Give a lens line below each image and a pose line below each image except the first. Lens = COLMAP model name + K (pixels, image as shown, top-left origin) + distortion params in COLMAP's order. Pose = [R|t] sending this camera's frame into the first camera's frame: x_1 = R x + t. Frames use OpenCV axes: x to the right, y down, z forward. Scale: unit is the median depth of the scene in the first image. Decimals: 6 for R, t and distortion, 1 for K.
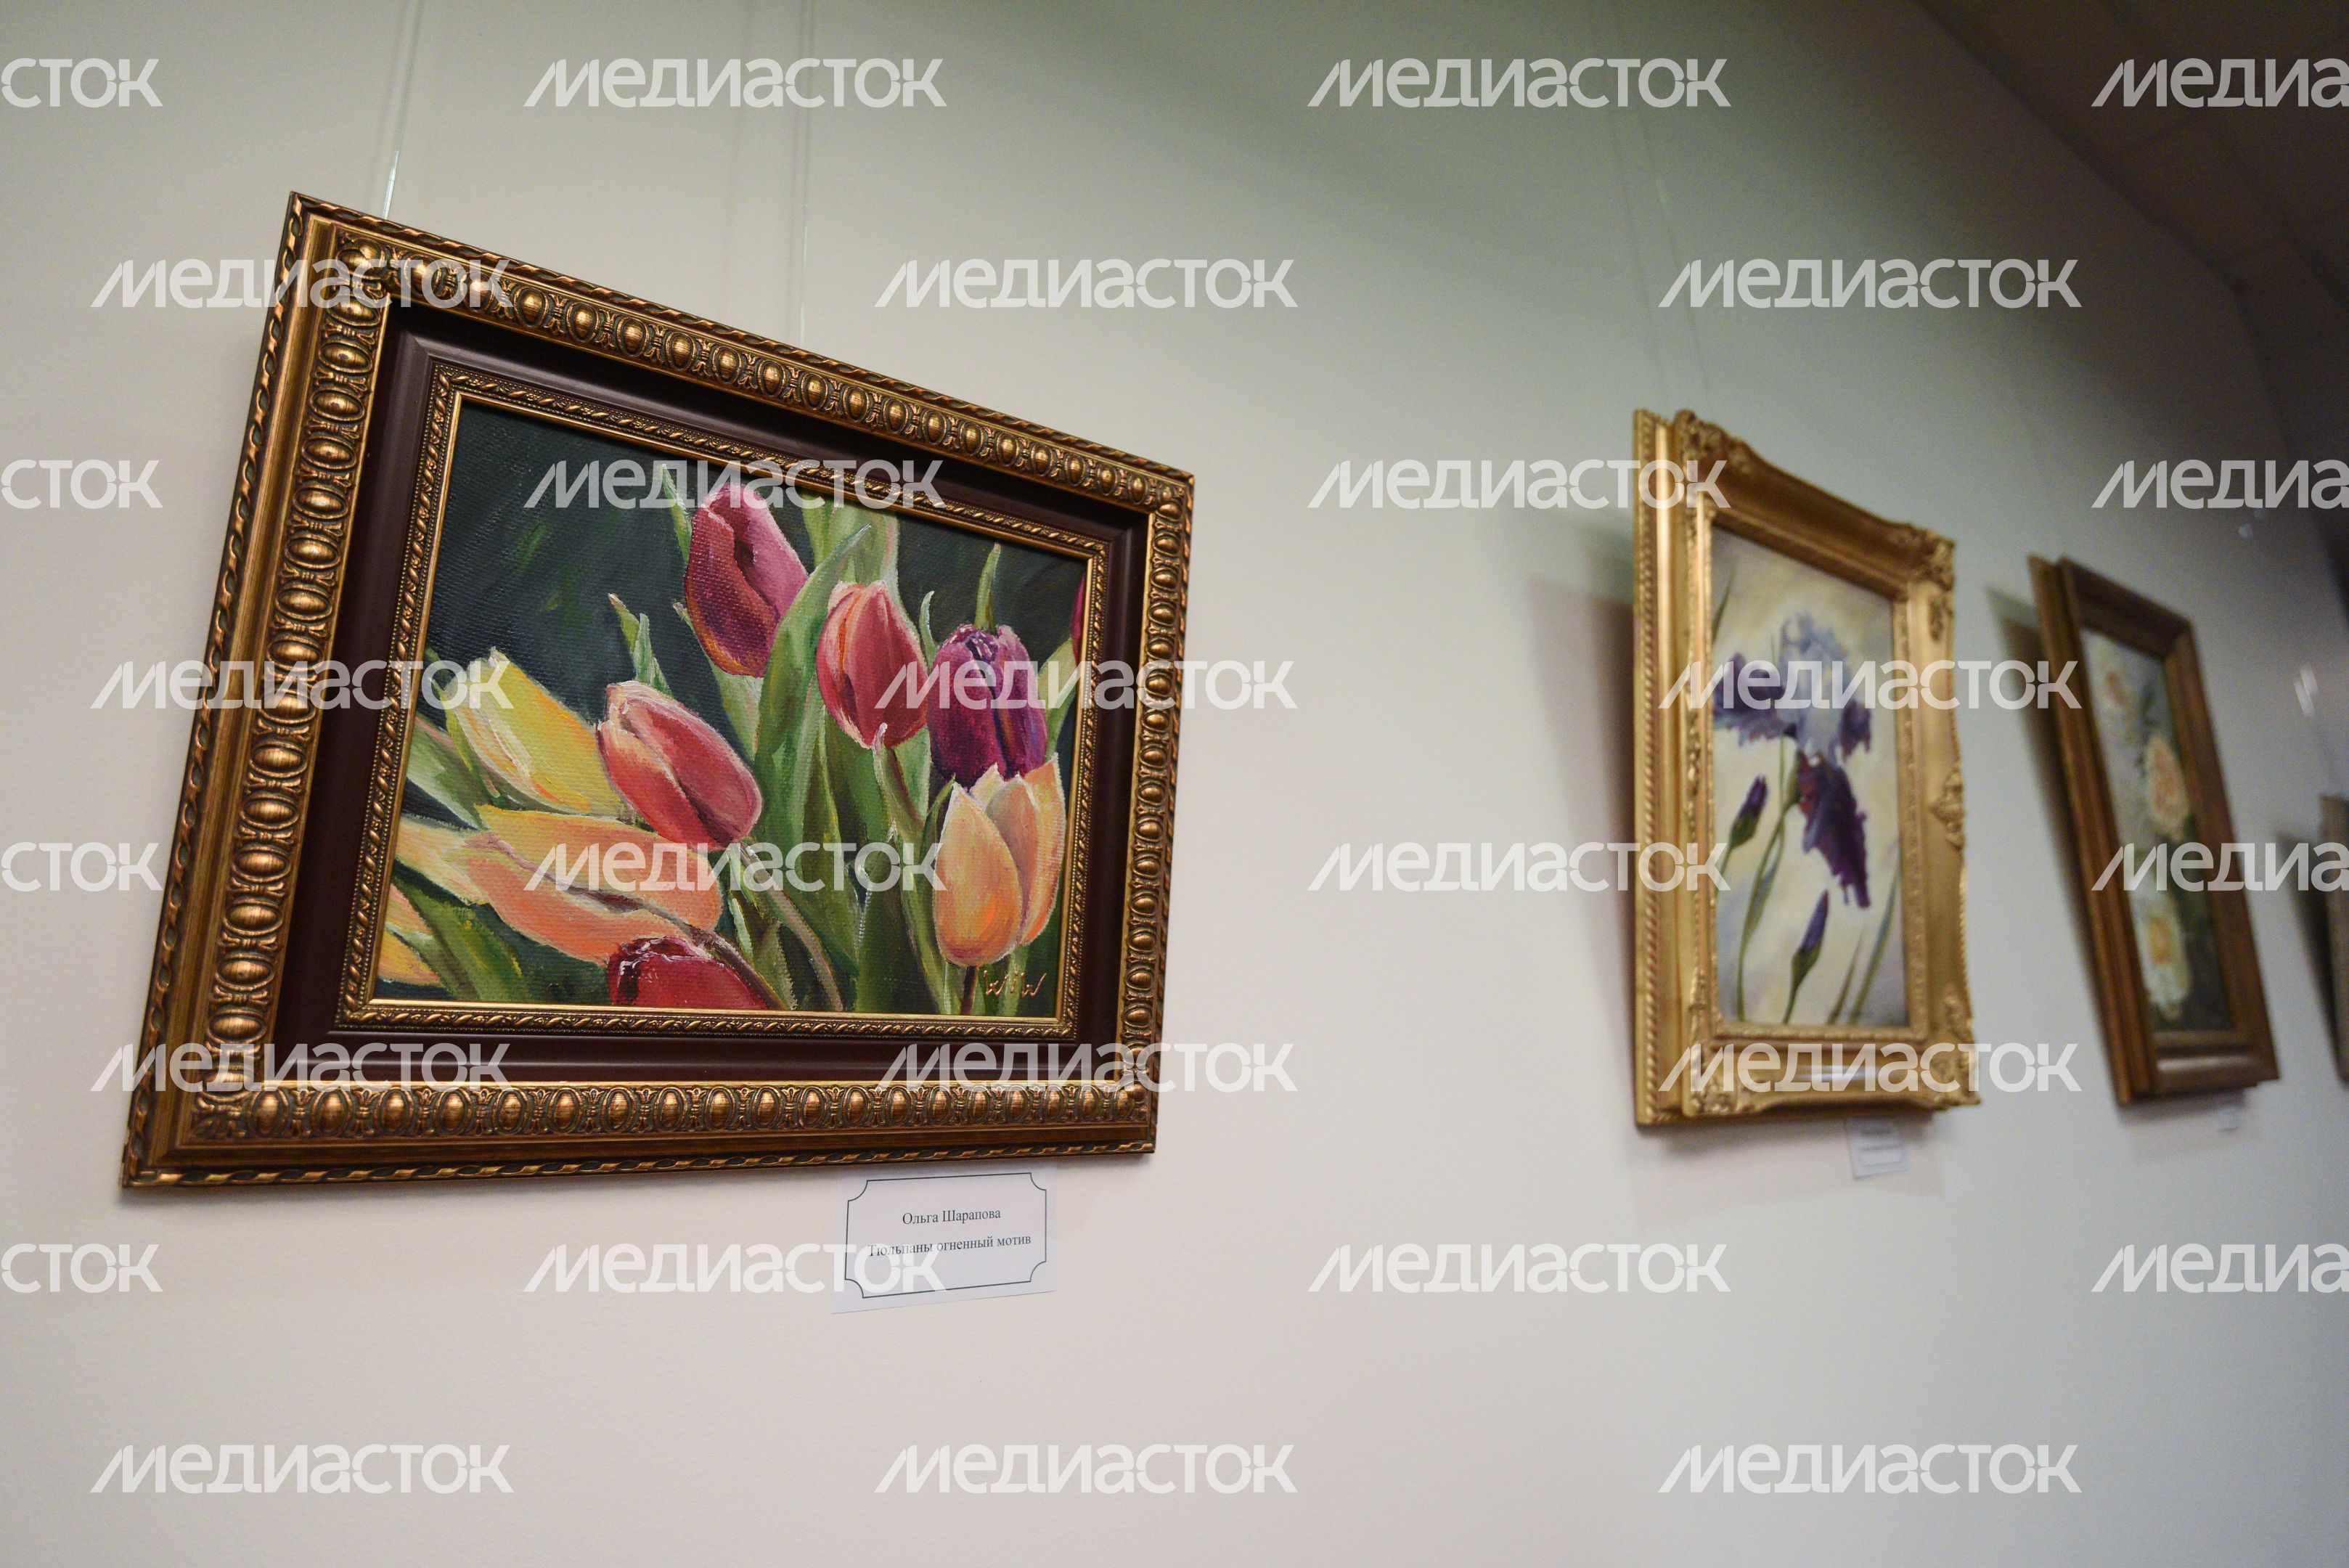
lens RADIAL K [[1364.1, 0, 1218.1], [0, 1364.1, 777.0], [0, 0, 1]] dist [-0.020519, 0.000250]
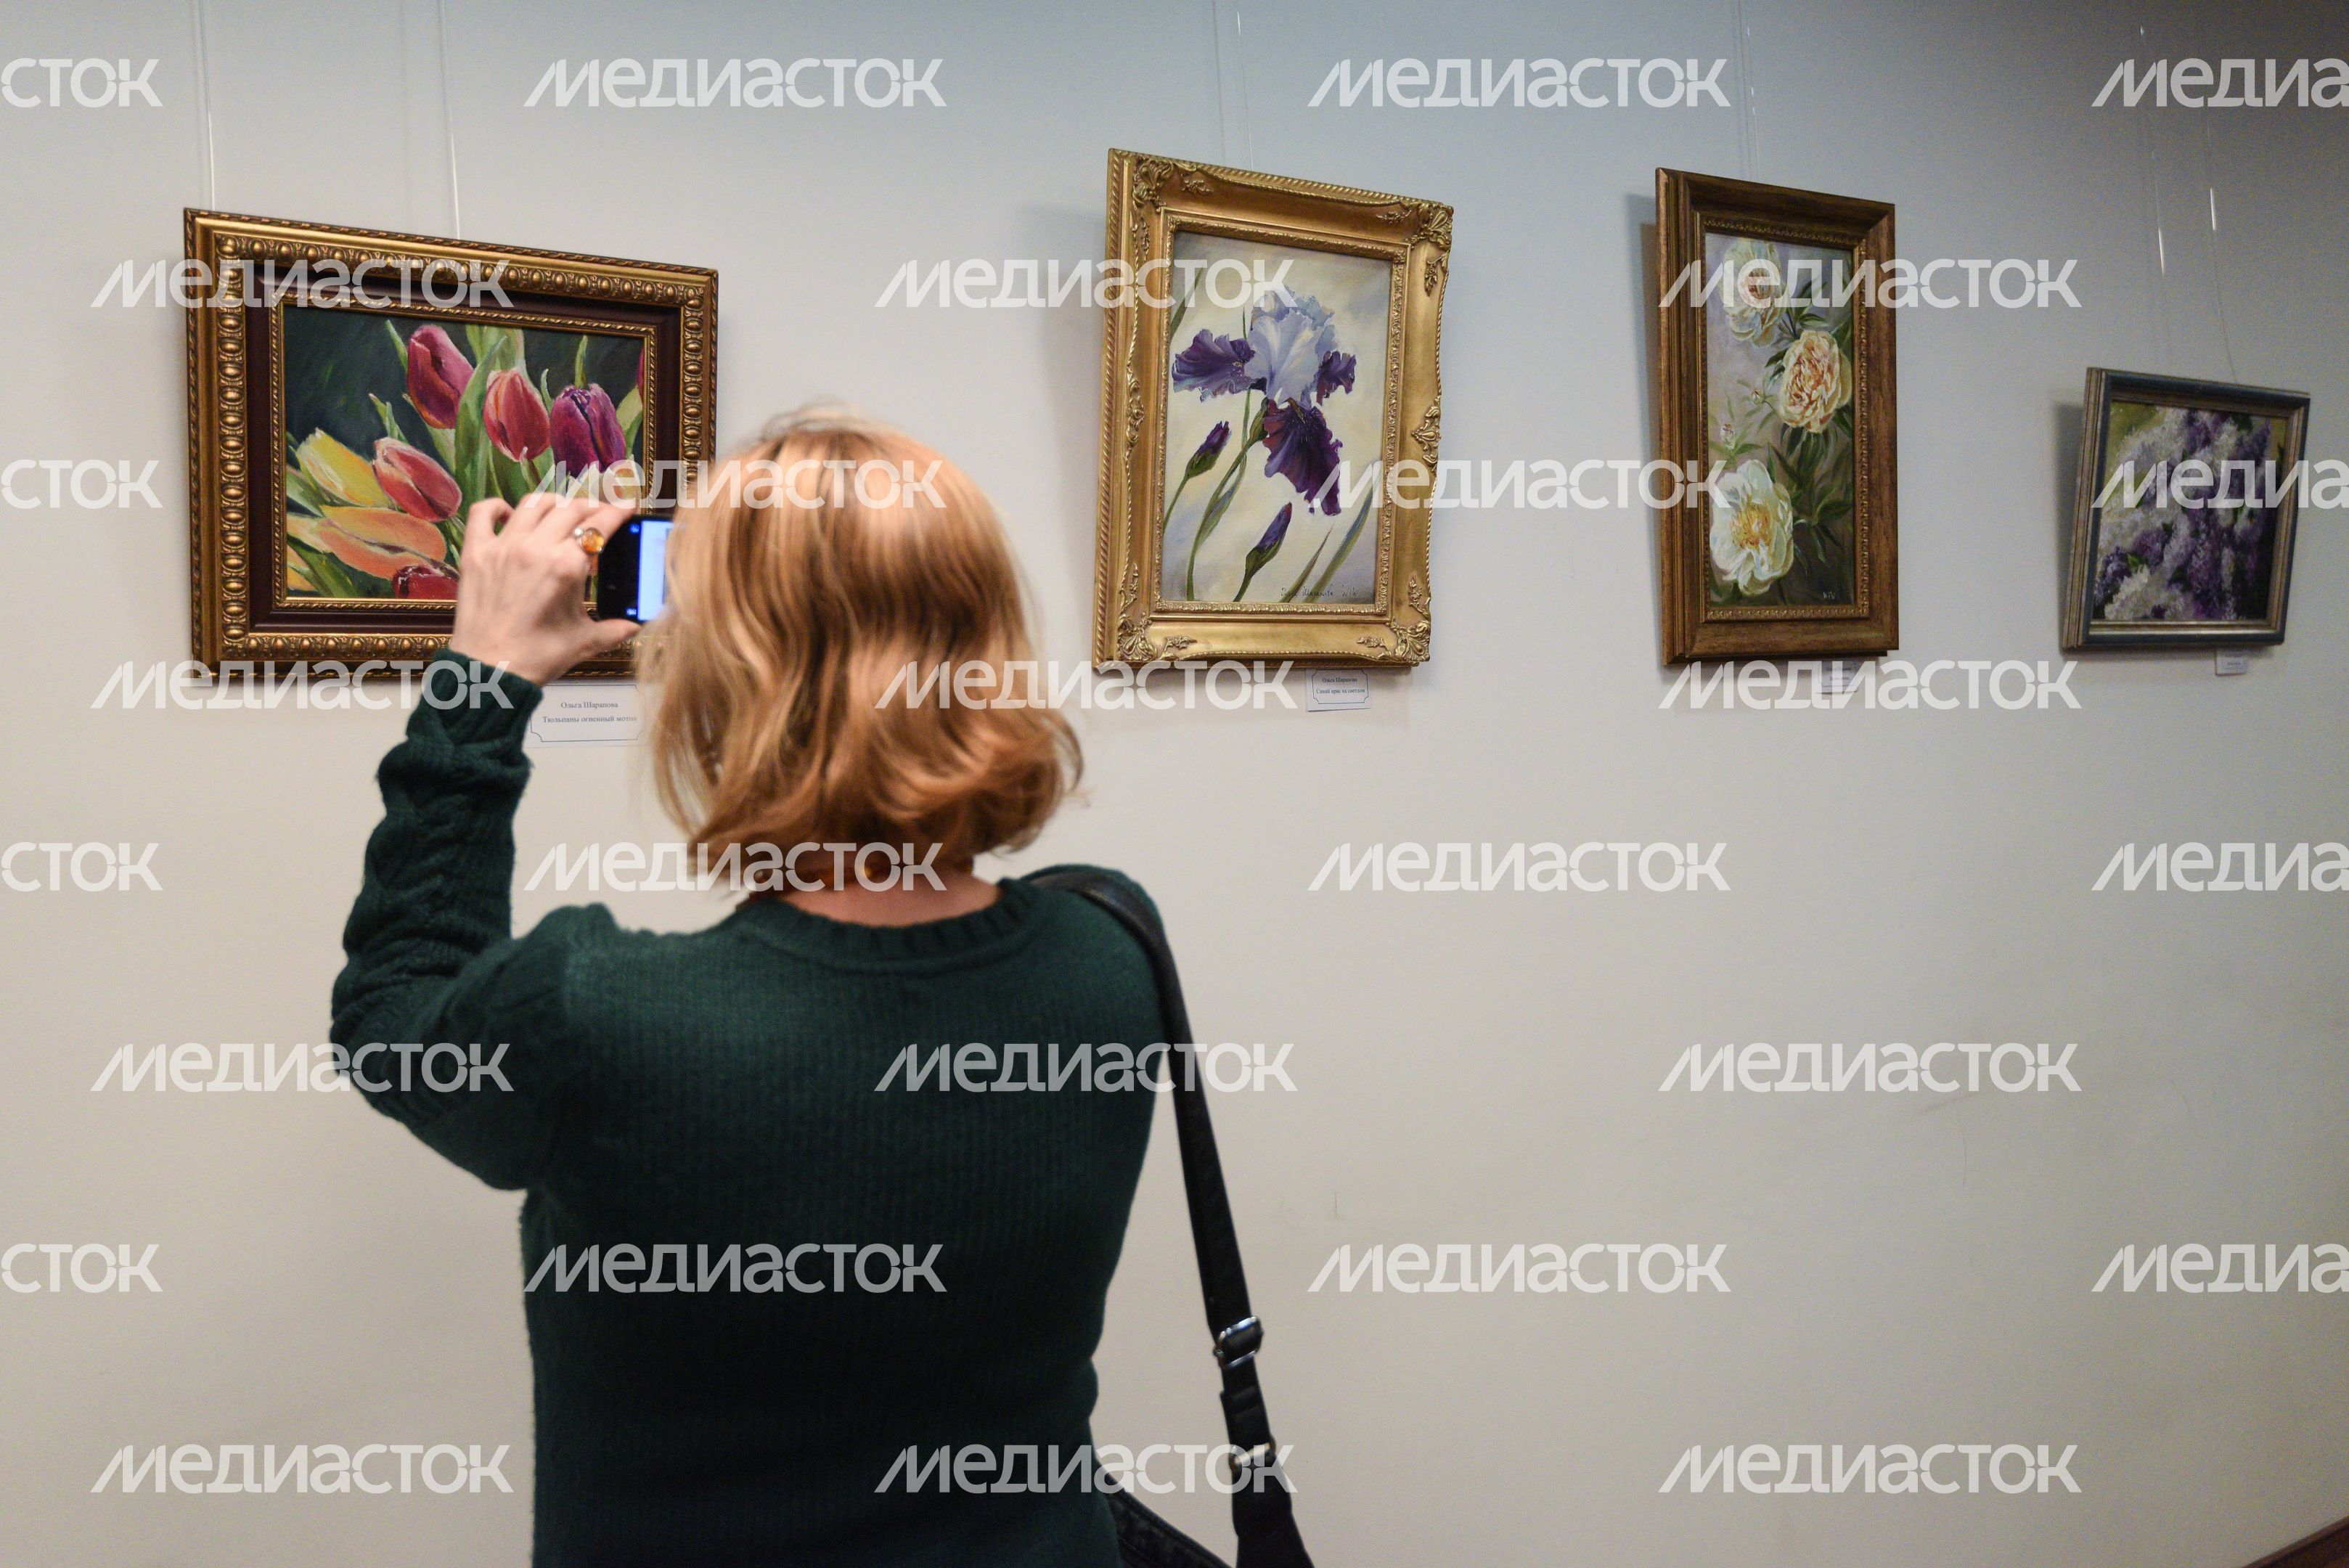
lens RADIAL K [[1897.4, 0, 1174.5], [0, 1897.4, 784.0], [0, 0, 1]] dist [0.013970, -0.007340]
pose [[0.996053, 0.012002, -0.087945, 0.878919], [0.013654, 0.958304, 0.285425, -0.329724], [0.087704, -0.285499, 0.954357, -1.544170]]
